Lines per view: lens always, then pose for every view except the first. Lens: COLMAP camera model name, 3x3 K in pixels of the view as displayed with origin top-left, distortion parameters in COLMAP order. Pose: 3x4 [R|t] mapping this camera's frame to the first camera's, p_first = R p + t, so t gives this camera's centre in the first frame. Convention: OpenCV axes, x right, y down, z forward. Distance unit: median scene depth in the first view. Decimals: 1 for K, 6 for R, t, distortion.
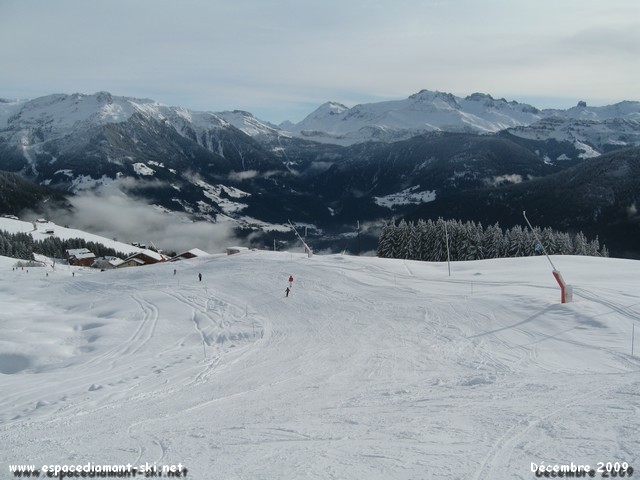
lens RADIAL K [[696.7, 0, 320.0], [0, 696.7, 240.0], [0, 0, 1]] dist [-0.145634, 0.145471]
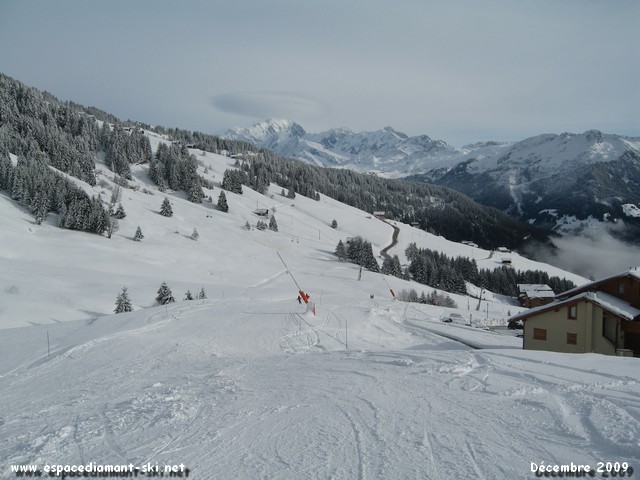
lens RADIAL K [[696.7, 0, 320.0], [0, 696.7, 240.0], [0, 0, 1]] dist [-0.145634, 0.145471]
pose [[0.776727, 0.037911, -0.628695, -0.007909], [-0.077133, 0.996399, -0.035211, 0.000963], [0.625096, 0.075842, 0.776854, 0.030586]]
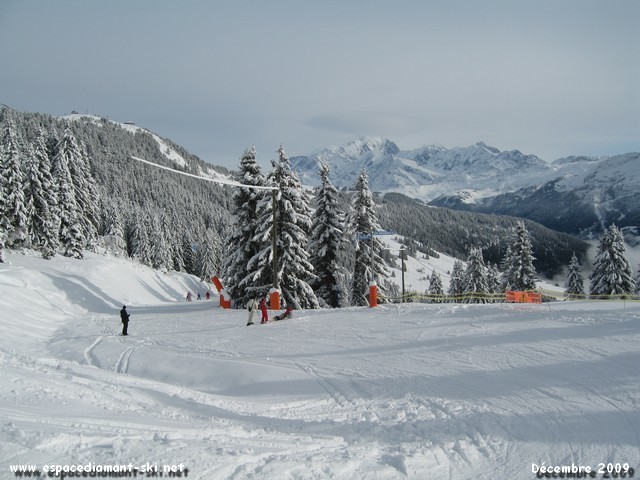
lens RADIAL K [[696.7, 0, 320.0], [0, 696.7, 240.0], [0, 0, 1]] dist [-0.145634, 0.145471]
pose [[0.686331, 0.013515, -0.727163, 0.059321], [-0.066442, 0.996812, -0.044184, -0.002524], [0.724248, 0.078639, 0.685041, -0.066896]]
